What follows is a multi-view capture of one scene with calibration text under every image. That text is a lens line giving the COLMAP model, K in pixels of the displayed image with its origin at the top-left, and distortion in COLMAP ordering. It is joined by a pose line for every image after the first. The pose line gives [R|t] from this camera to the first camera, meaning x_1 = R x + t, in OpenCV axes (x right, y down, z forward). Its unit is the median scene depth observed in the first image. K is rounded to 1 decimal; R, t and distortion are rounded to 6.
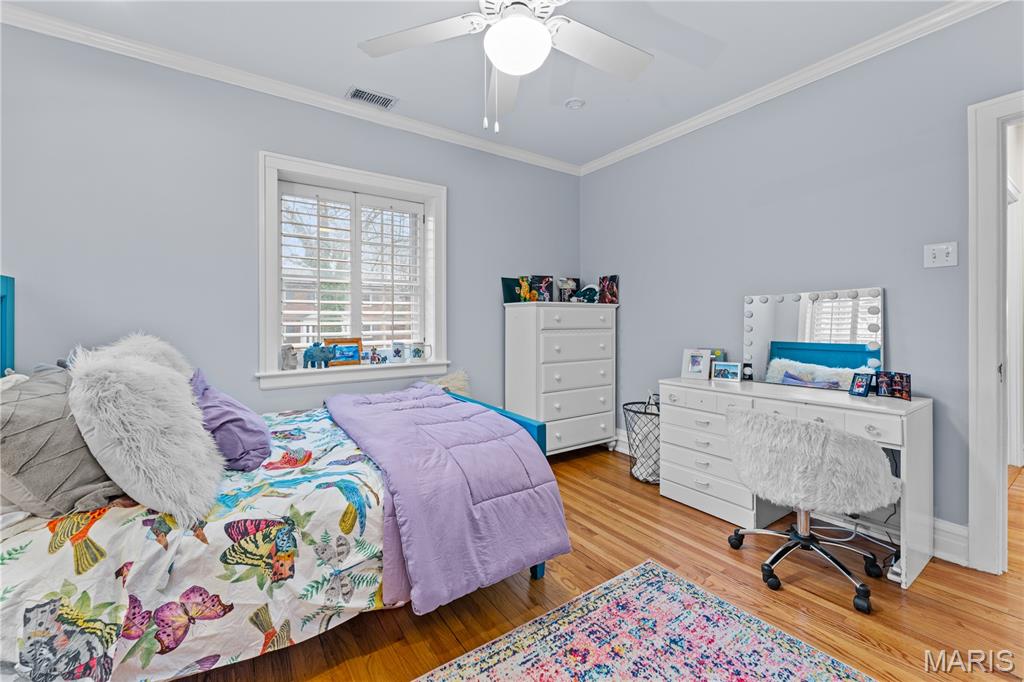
lens RADIAL K [[418.5, 0, 511.4], [0, 418.5, 321.3], [0, 0, 1]] dist [0.000873, 0.000027]
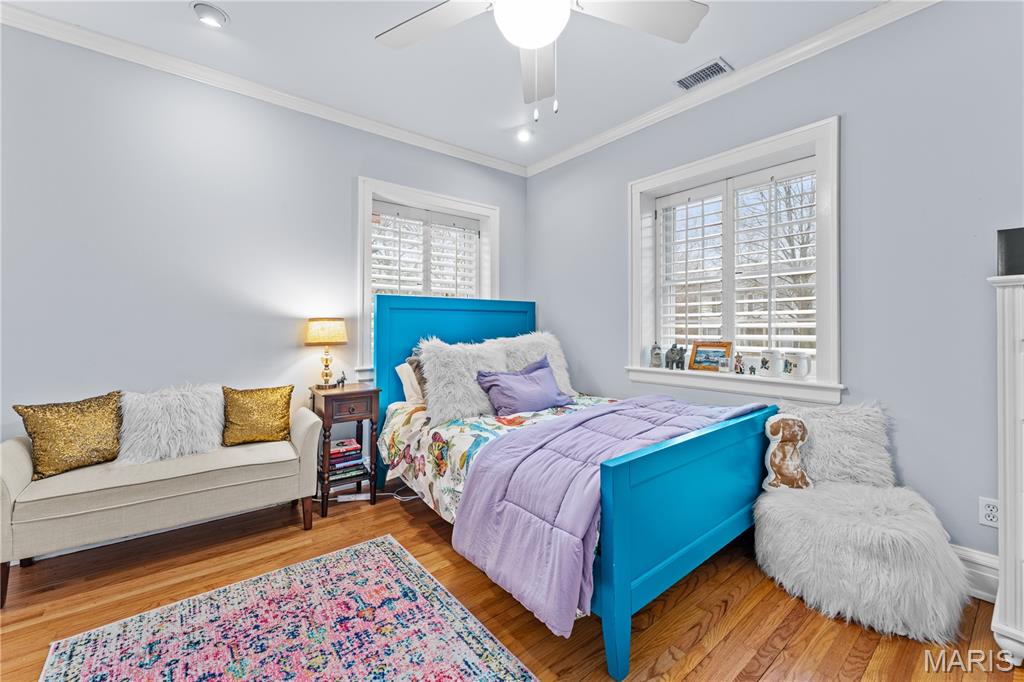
lens RADIAL K [[418.5, 0, 511.4], [0, 418.5, 321.3], [0, 0, 1]] dist [0.000873, 0.000027]
pose [[0.071912, -0.008572, -0.997374, 0.581485], [0.001554, 0.999963, -0.008483, 0.002795], [0.997410, -0.000940, 0.071922, 0.575808]]
